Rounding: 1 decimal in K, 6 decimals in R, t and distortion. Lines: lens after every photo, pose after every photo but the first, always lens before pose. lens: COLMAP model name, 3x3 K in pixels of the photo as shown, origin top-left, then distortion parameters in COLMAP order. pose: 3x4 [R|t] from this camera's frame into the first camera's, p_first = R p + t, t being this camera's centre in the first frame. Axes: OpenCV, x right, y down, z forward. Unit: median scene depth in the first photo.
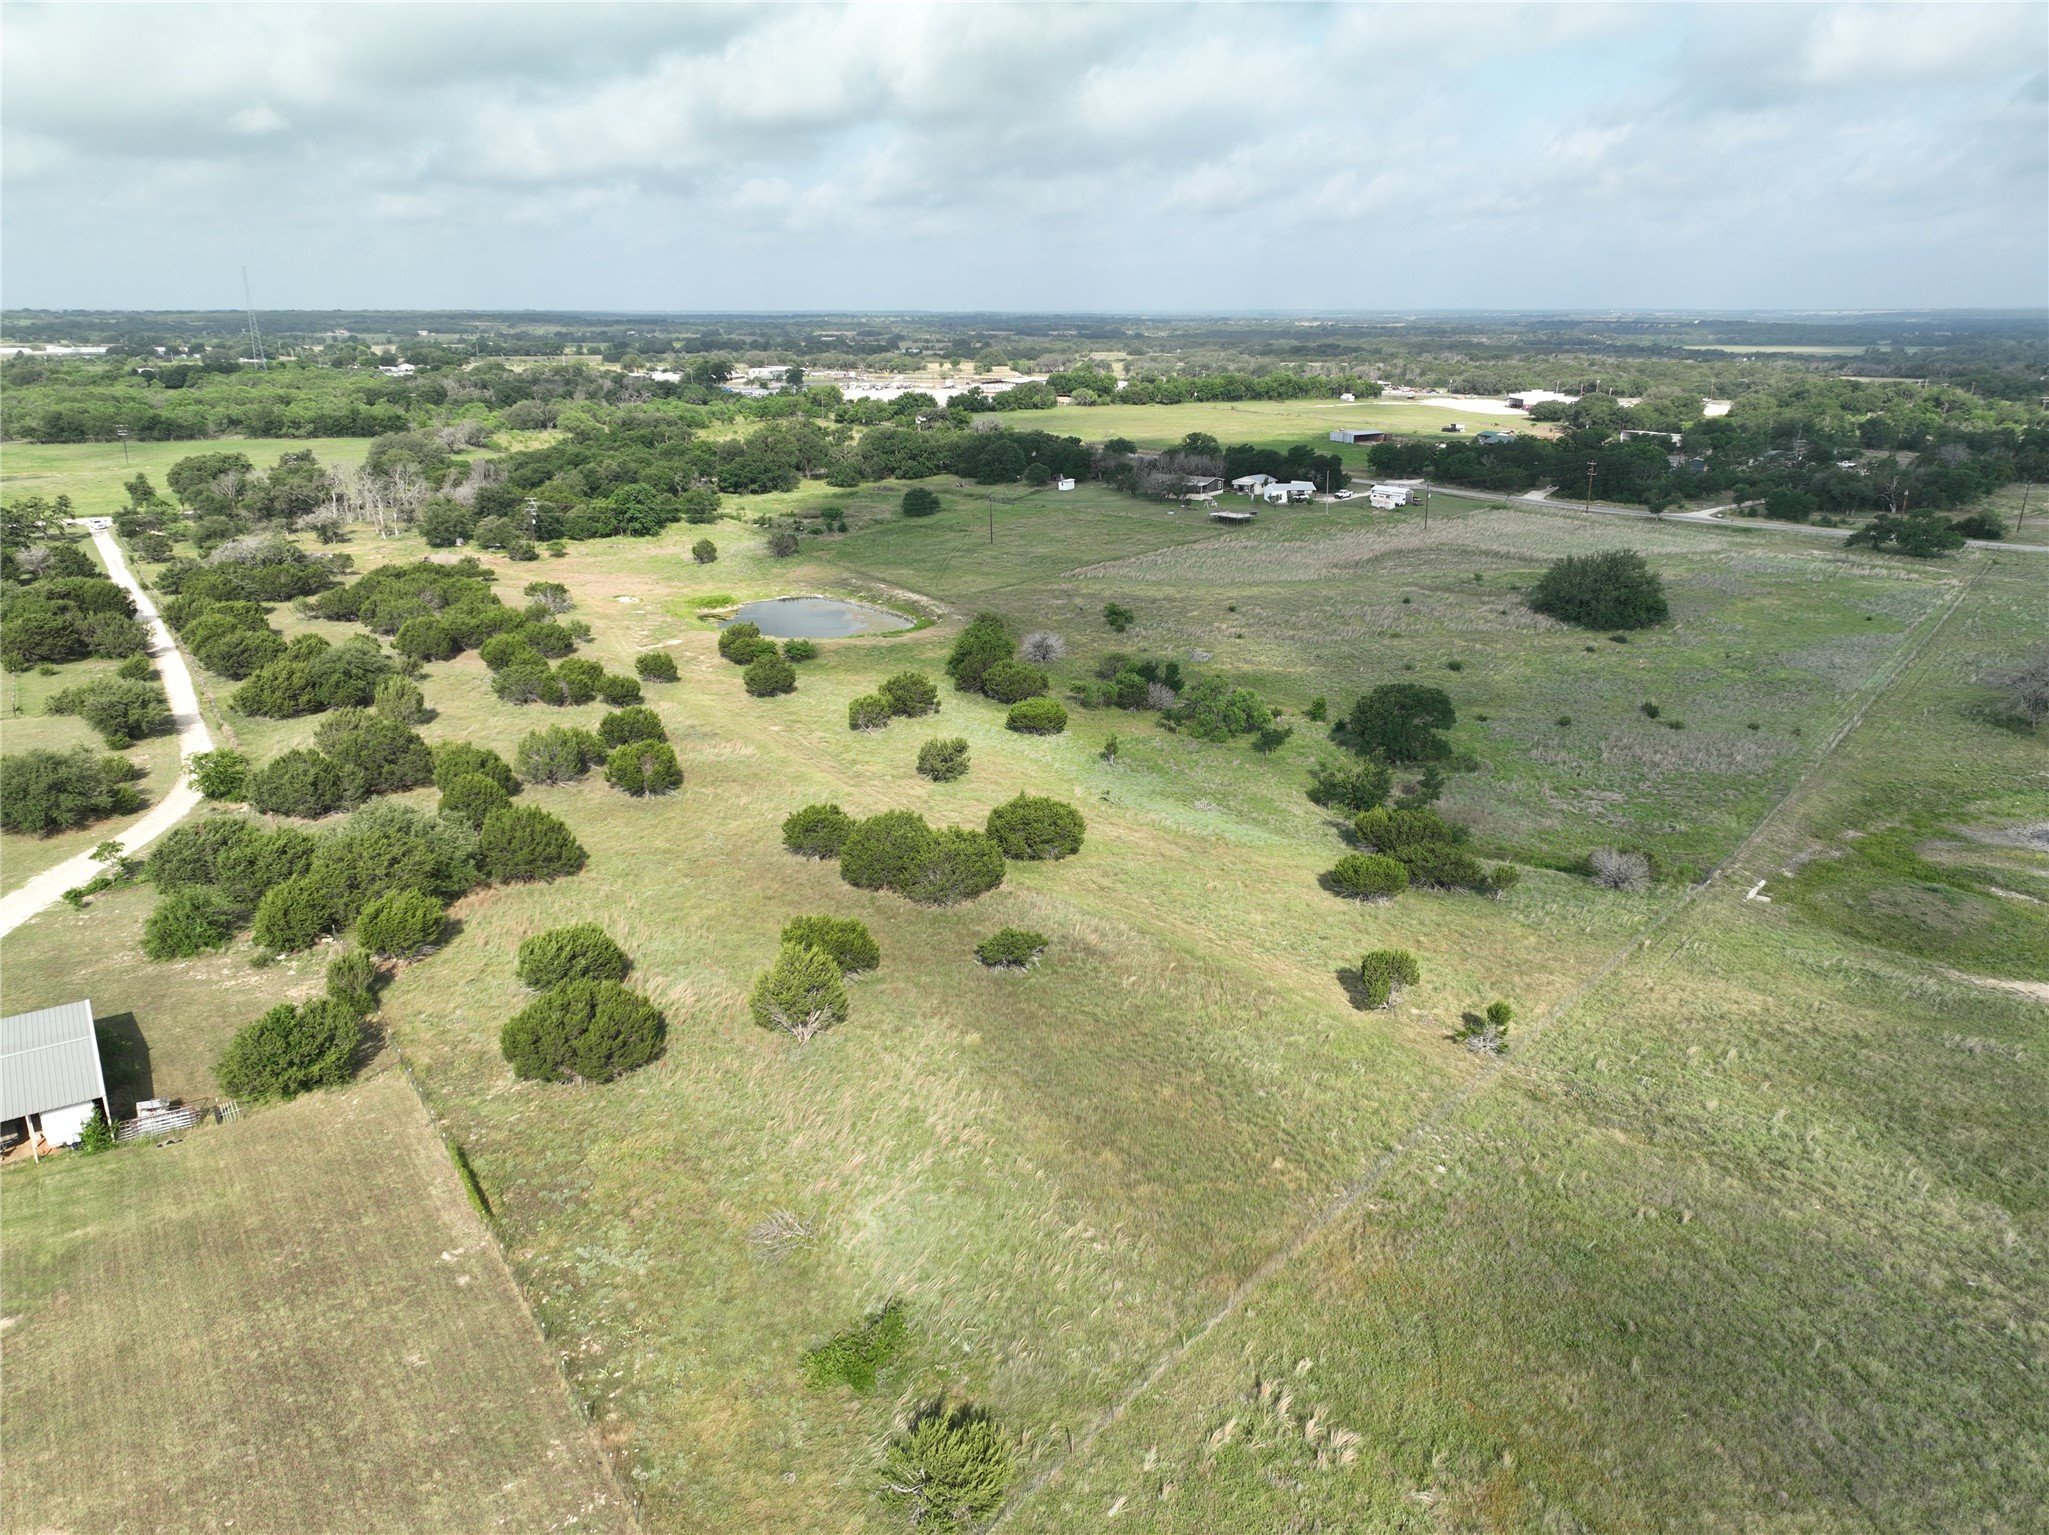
lens RADIAL K [[1442.1, 0, 1024.5], [0, 1442.1, 767.5], [0, 0, 1]] dist [0.010267, 0.004016]
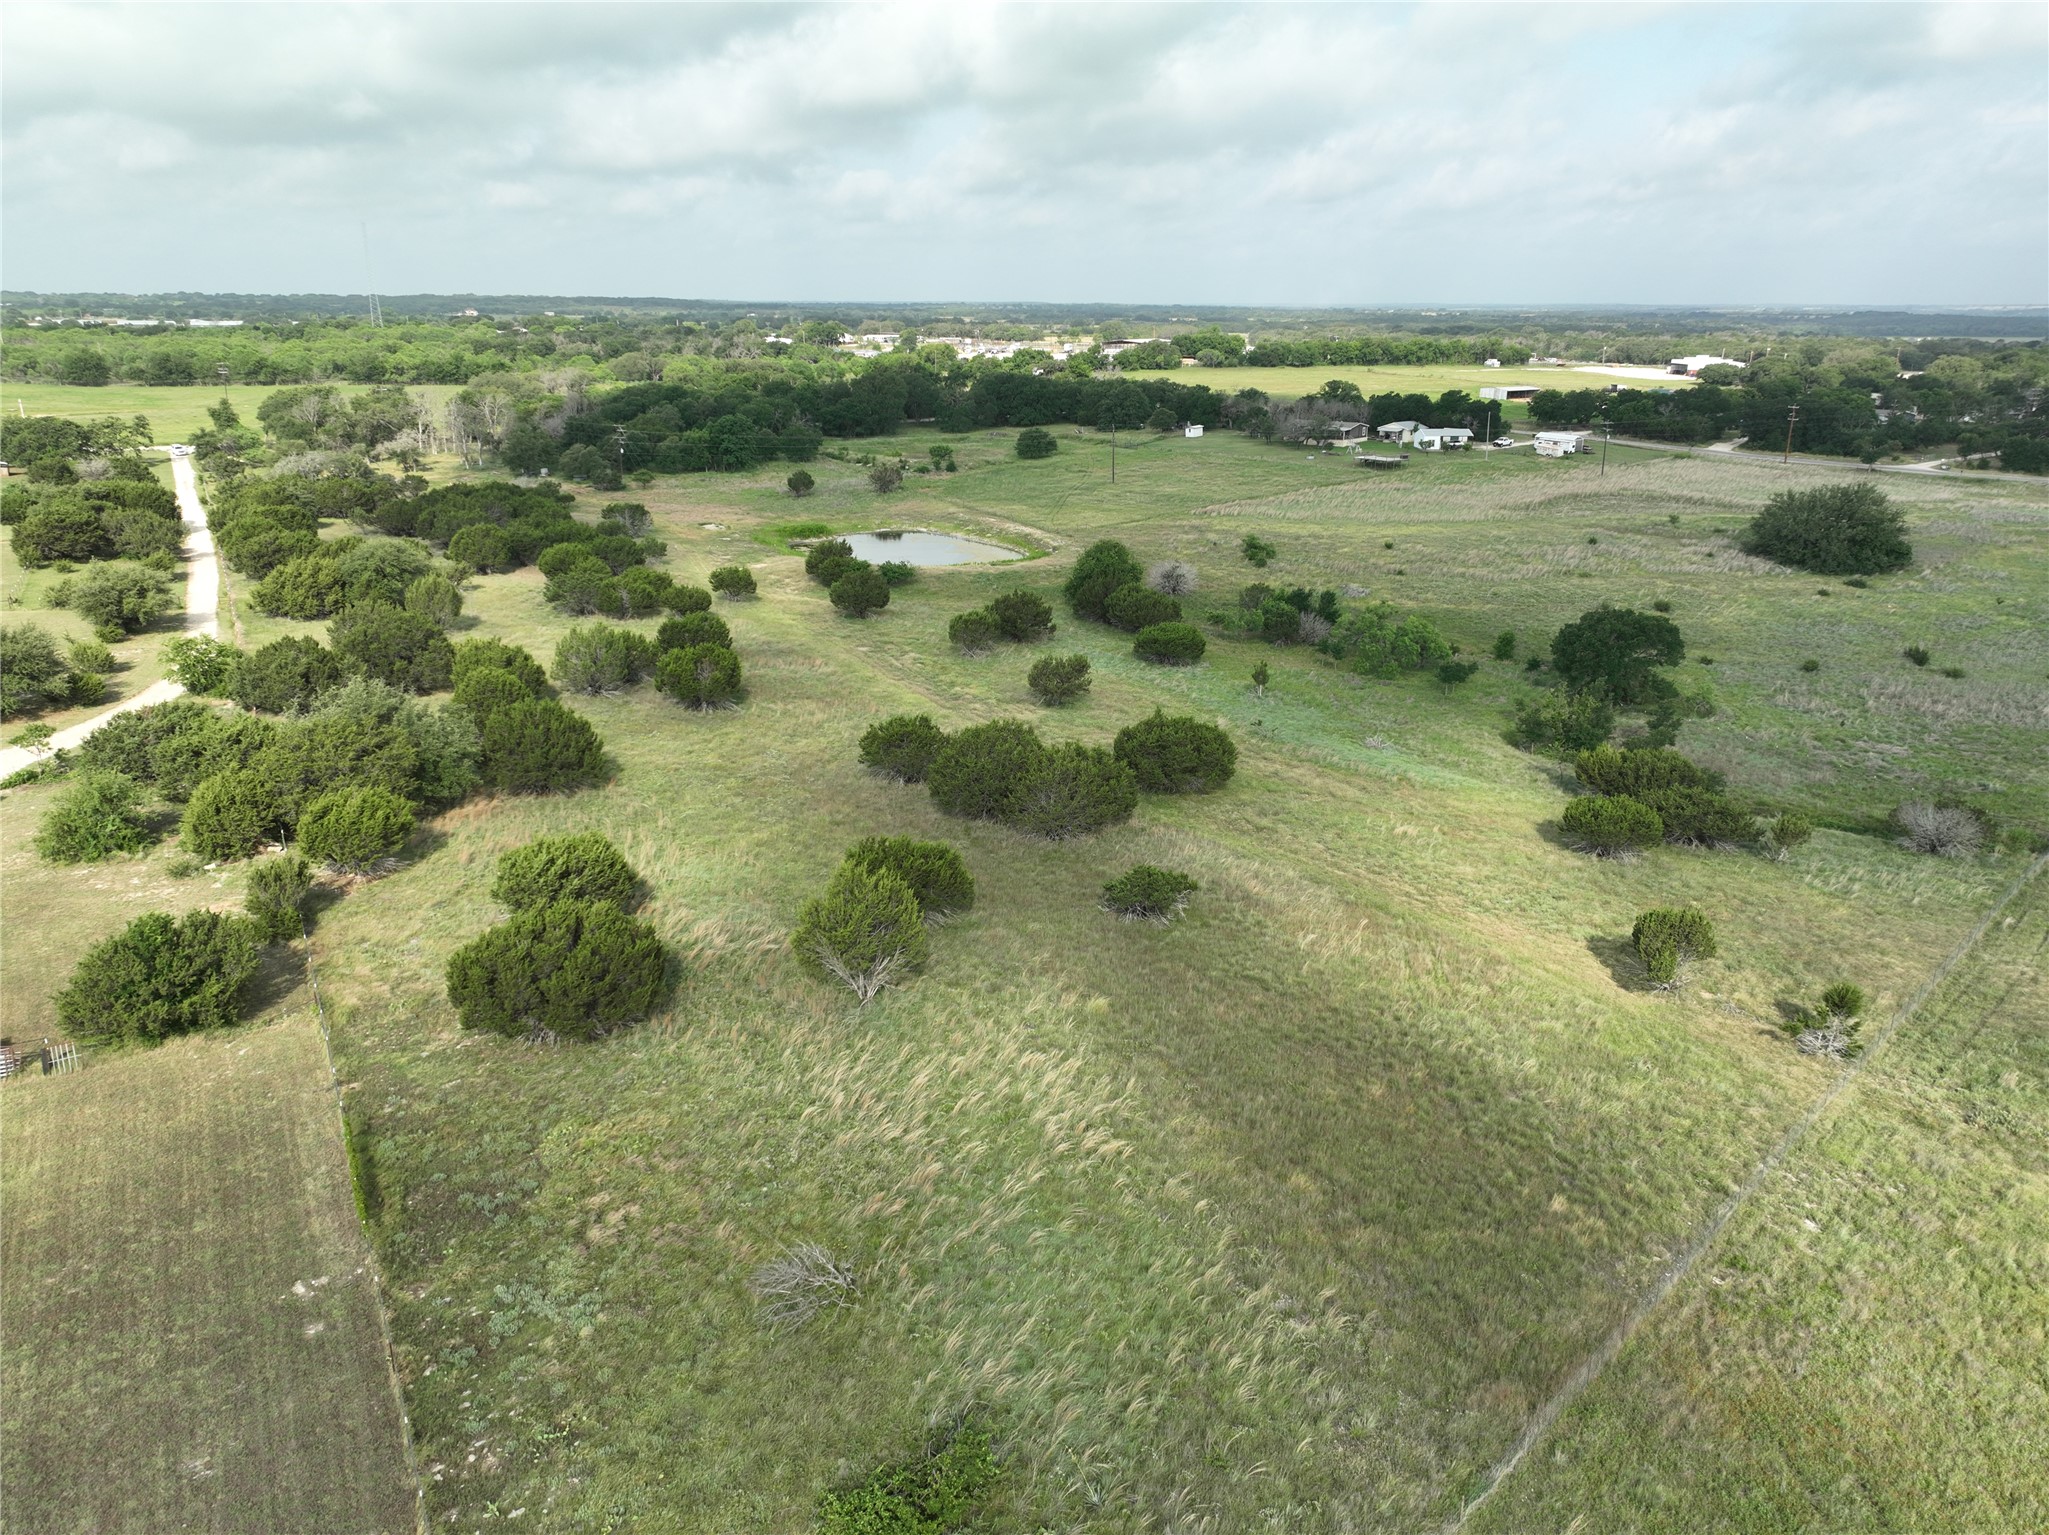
lens RADIAL K [[1442.1, 0, 1024.5], [0, 1442.1, 767.5], [0, 0, 1]] dist [0.010267, 0.004016]
pose [[0.996949, 0.028860, -0.072523, -0.016965], [-0.028564, 0.999579, 0.005118, 0.048265], [0.072640, -0.003031, 0.997354, 0.200540]]
